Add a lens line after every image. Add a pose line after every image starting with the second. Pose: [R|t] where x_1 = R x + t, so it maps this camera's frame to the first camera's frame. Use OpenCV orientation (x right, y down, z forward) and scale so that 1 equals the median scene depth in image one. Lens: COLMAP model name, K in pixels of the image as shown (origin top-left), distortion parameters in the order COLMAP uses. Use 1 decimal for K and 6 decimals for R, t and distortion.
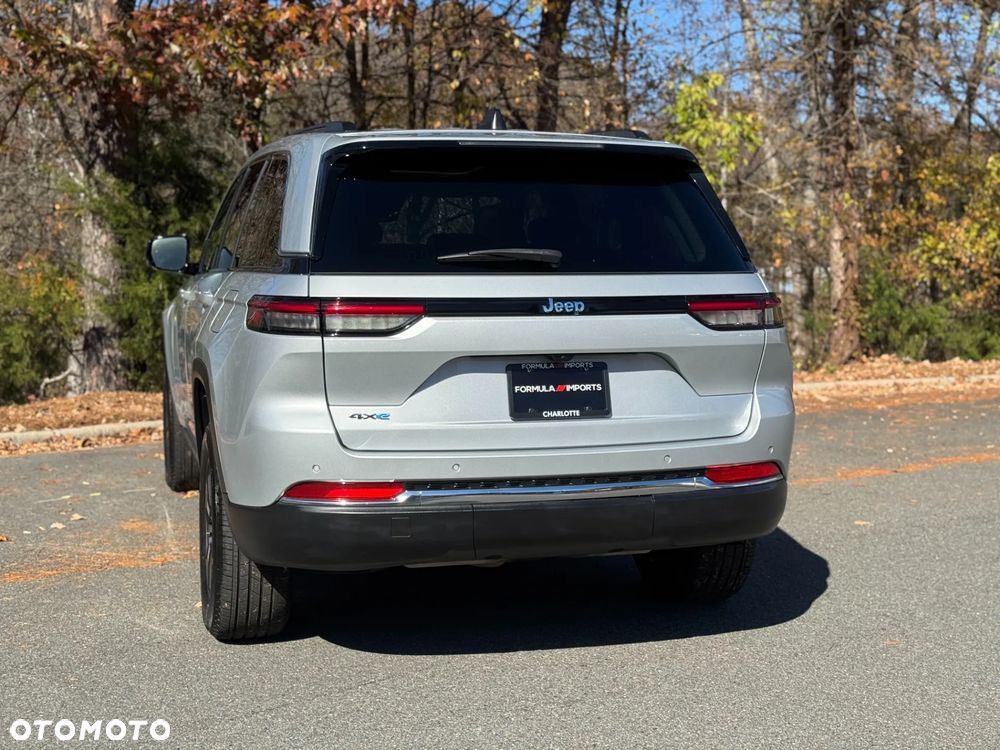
lens RADIAL K [[1400.6, 0, 501.9], [0, 1400.6, 383.9], [0, 0, 1]] dist [0.125736, 0.000000]
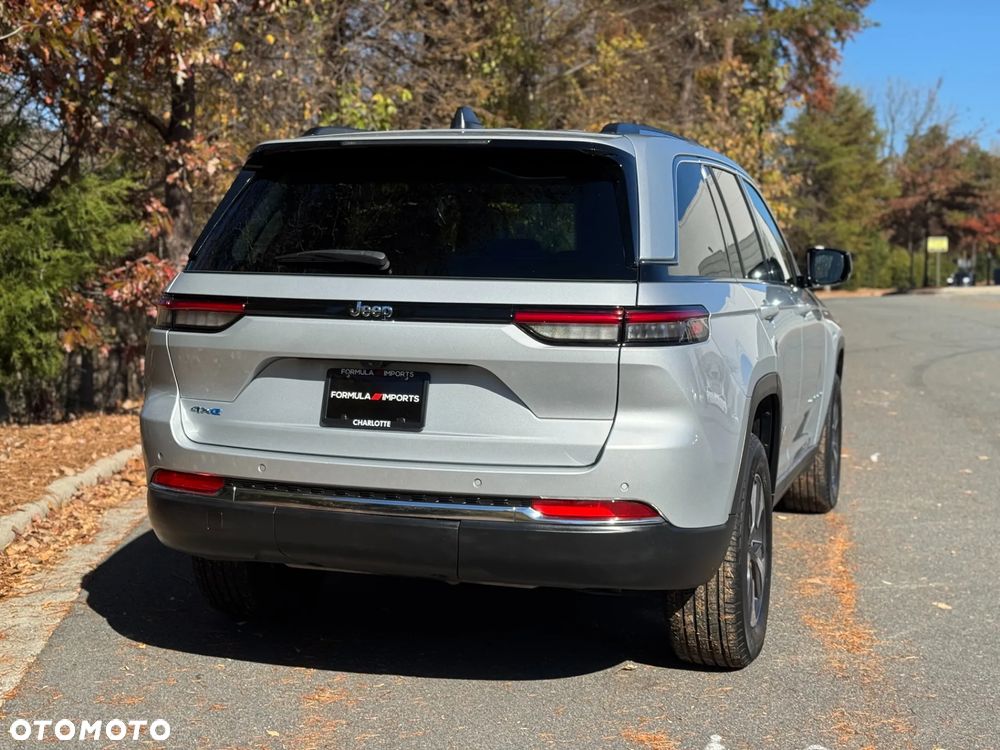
lens RADIAL K [[1400.6, 0, 497.4], [0, 1400.6, 395.9], [0, 0, 1]] dist [0.125736, 0.000000]
pose [[0.812208, 0.063822, -0.579866, 0.653501], [-0.068632, 0.997549, 0.013661, -0.015946], [0.579316, 0.028702, 0.814597, 0.269882]]
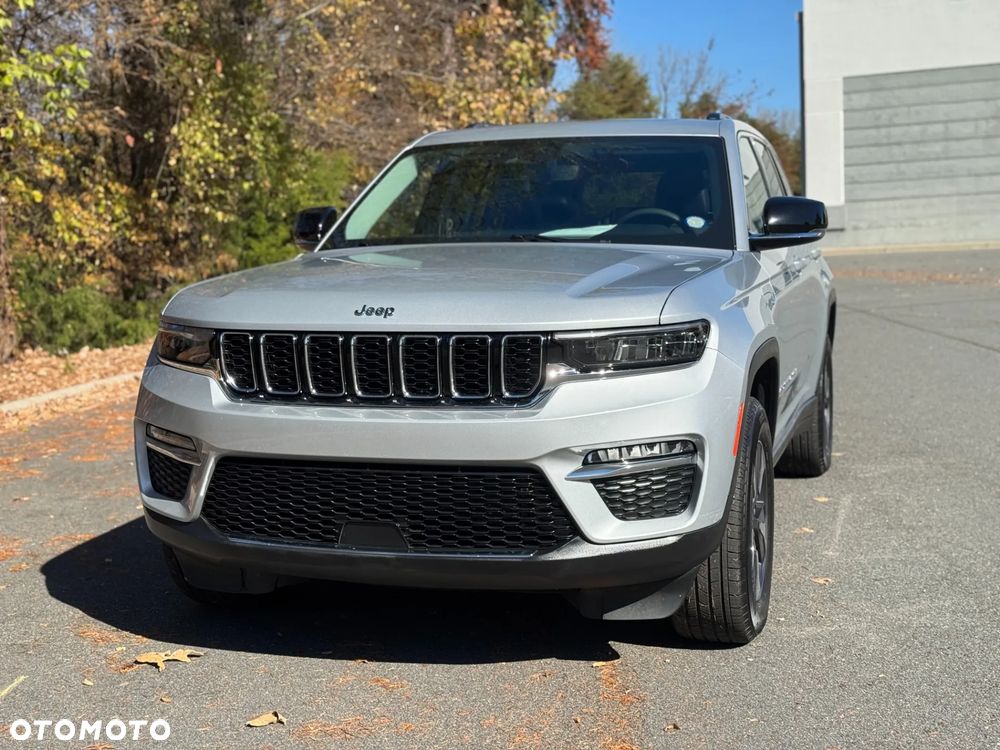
lens RADIAL K [[1400.6, 0, 501.3], [0, 1400.6, 377.6], [0, 0, 1]] dist [0.125736, 0.000000]
pose [[0.890787, 0.027845, -0.453566, 0.362163], [-0.025838, 0.999610, 0.010623, -0.073905], [0.453685, 0.002256, 0.891159, 1.006631]]
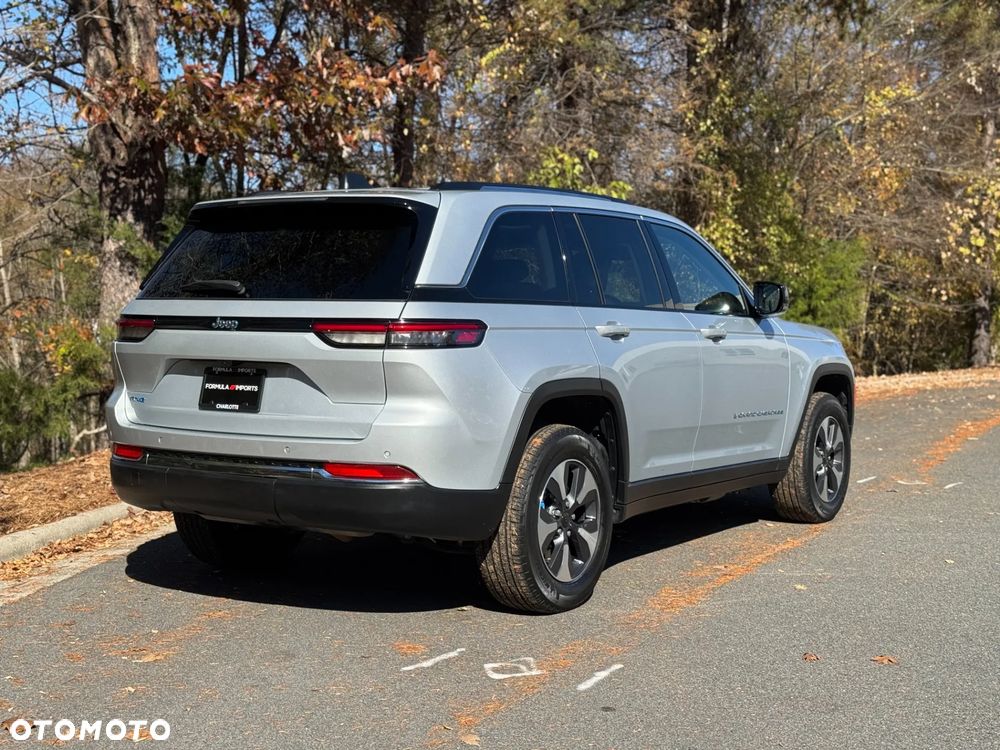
lens RADIAL K [[1400.6, 0, 506.7], [0, 1400.6, 373.7], [0, 0, 1]] dist [0.125736, 0.000000]
pose [[0.637550, 0.035034, -0.769612, 1.188834], [-0.080411, 0.996535, -0.021248, -0.002175], [0.766201, 0.075432, 0.638158, 0.361489]]
